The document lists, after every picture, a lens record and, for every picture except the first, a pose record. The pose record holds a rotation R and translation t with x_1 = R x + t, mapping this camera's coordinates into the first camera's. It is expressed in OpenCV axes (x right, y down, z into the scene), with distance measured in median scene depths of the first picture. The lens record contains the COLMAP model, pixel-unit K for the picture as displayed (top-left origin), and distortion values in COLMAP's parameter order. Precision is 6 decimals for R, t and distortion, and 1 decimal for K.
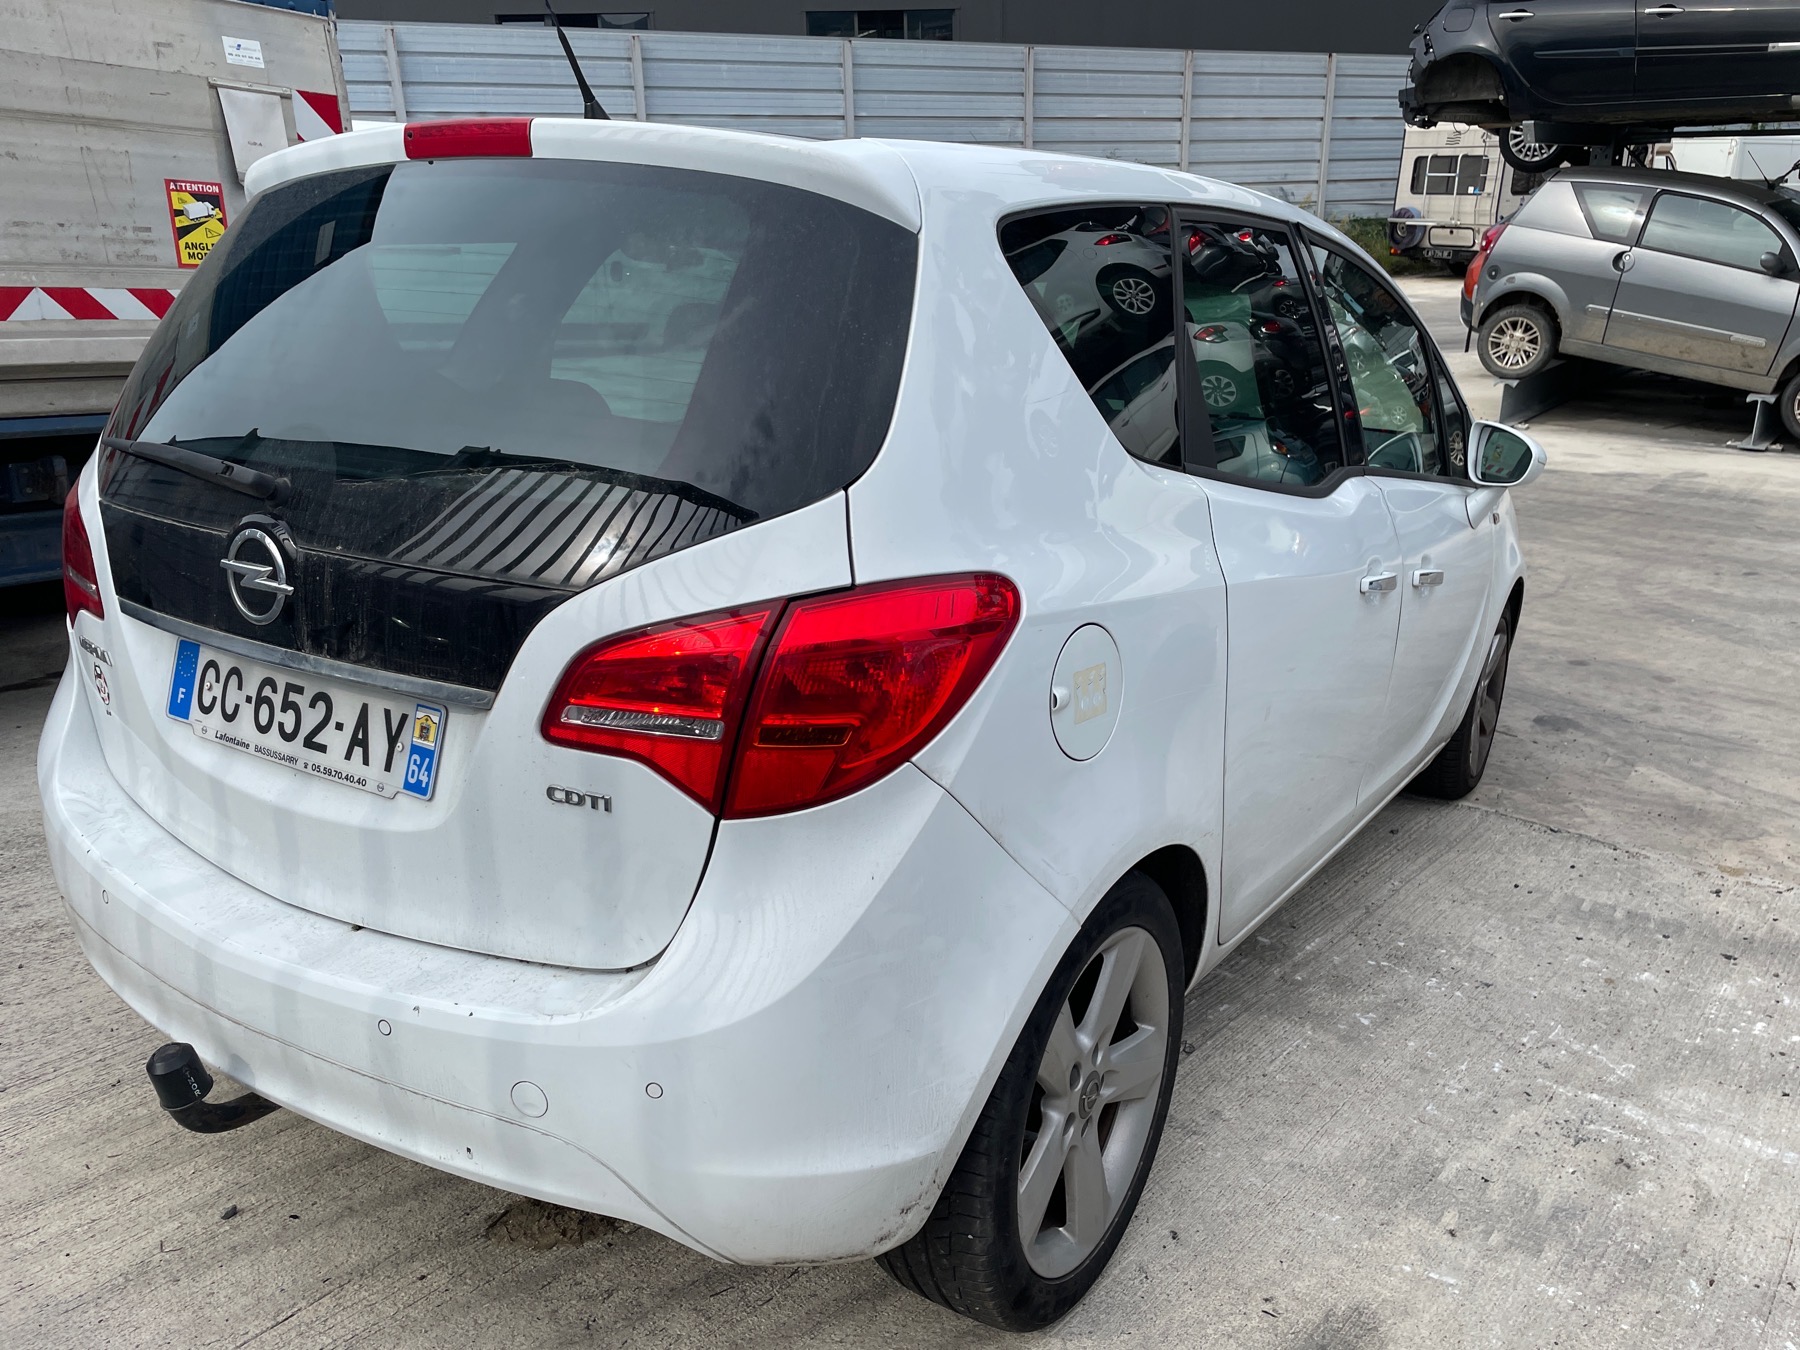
lens RADIAL K [[1363.0, 0, 900.0], [0, 1363.0, 675.0], [0, 0, 1]] dist [0.004130, -0.000598]
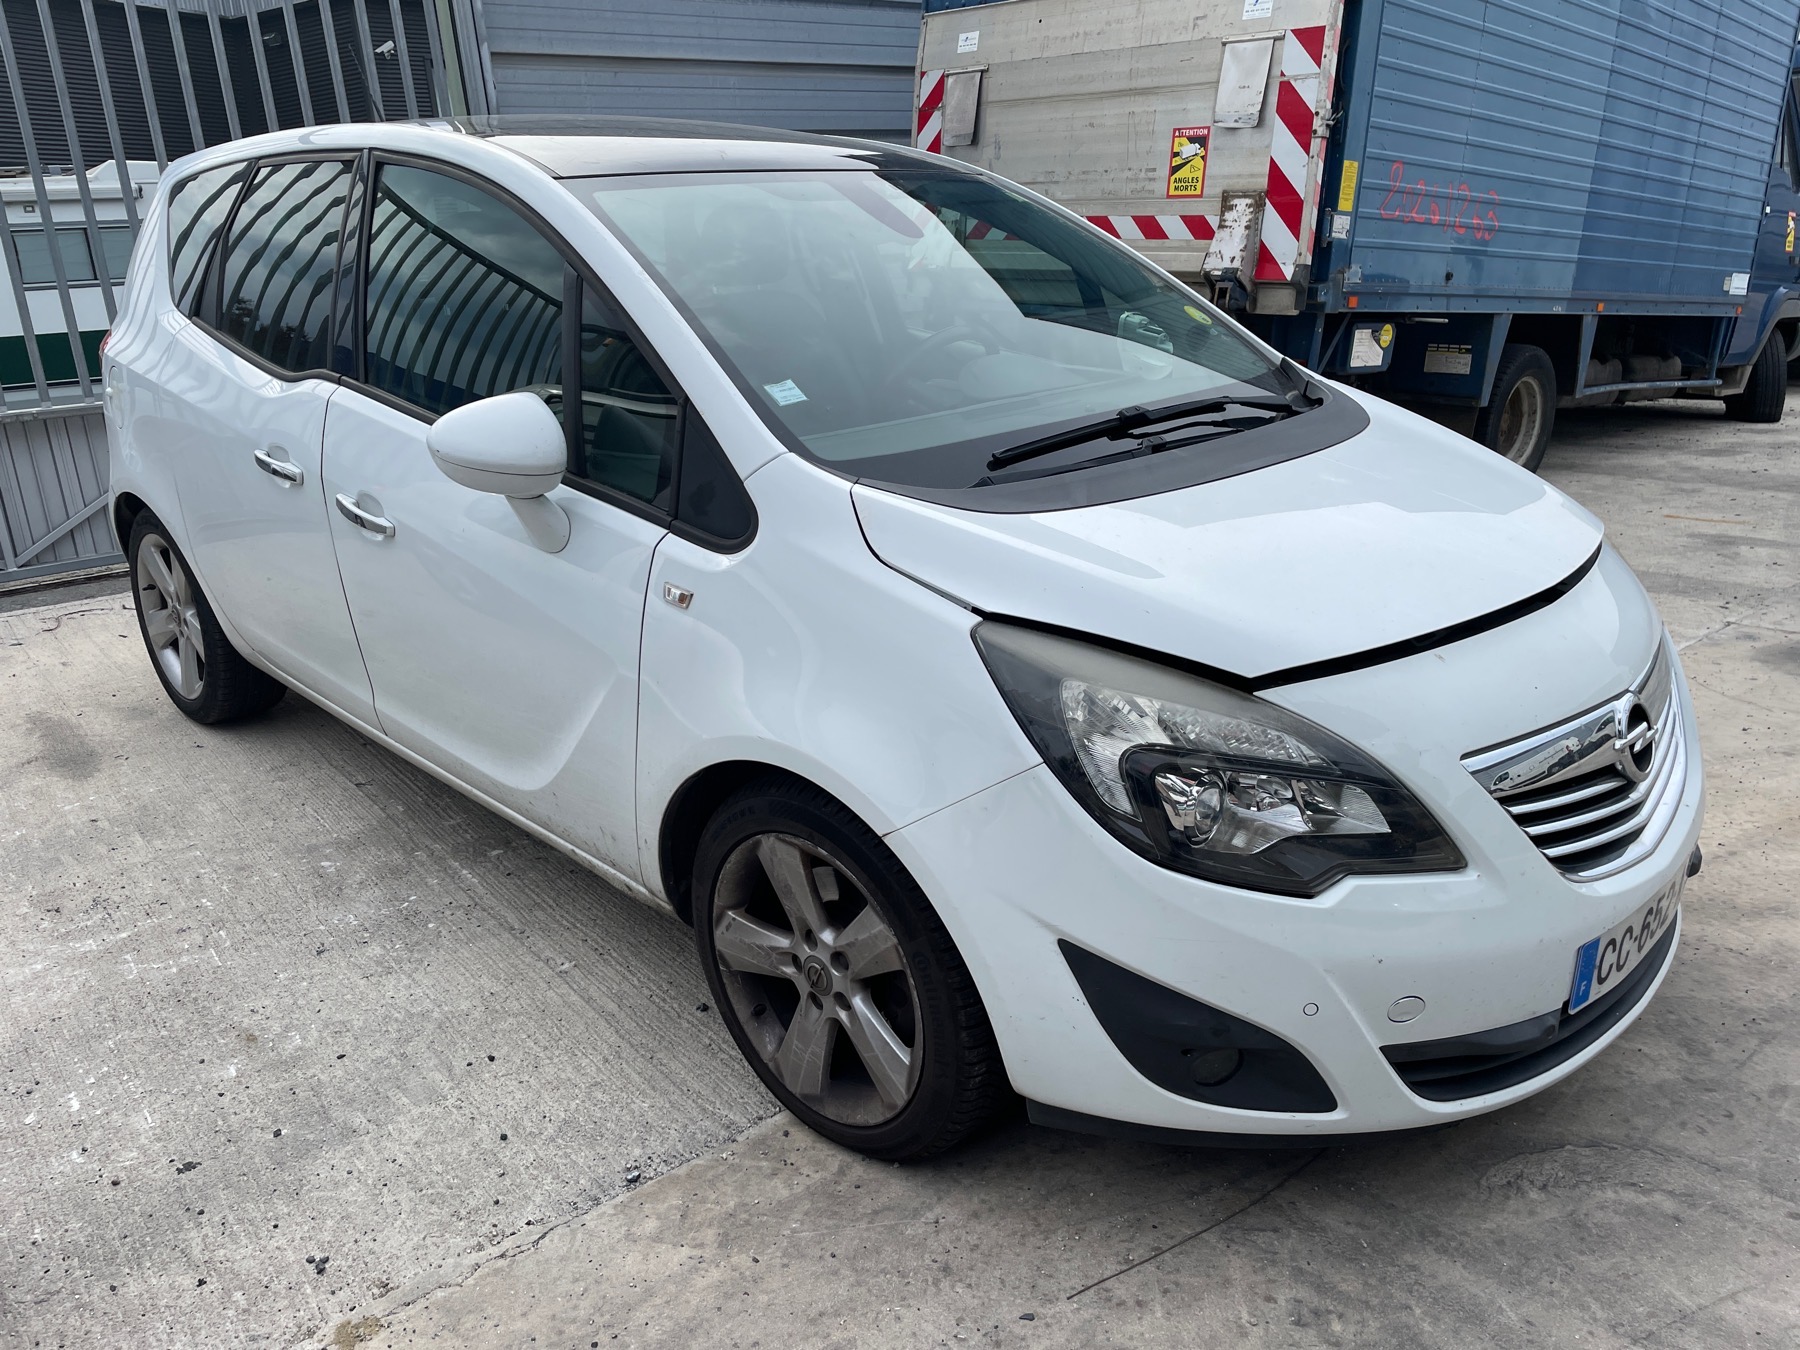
lens RADIAL K [[1363.0, 0, 900.0], [0, 1363.0, 675.0], [0, 0, 1]] dist [0.004130, -0.000598]
pose [[-0.187129, 0.300382, -0.935283, 0.904530], [-0.257747, 0.903730, 0.341818, -0.284165], [0.947918, 0.305030, -0.091691, 1.080896]]
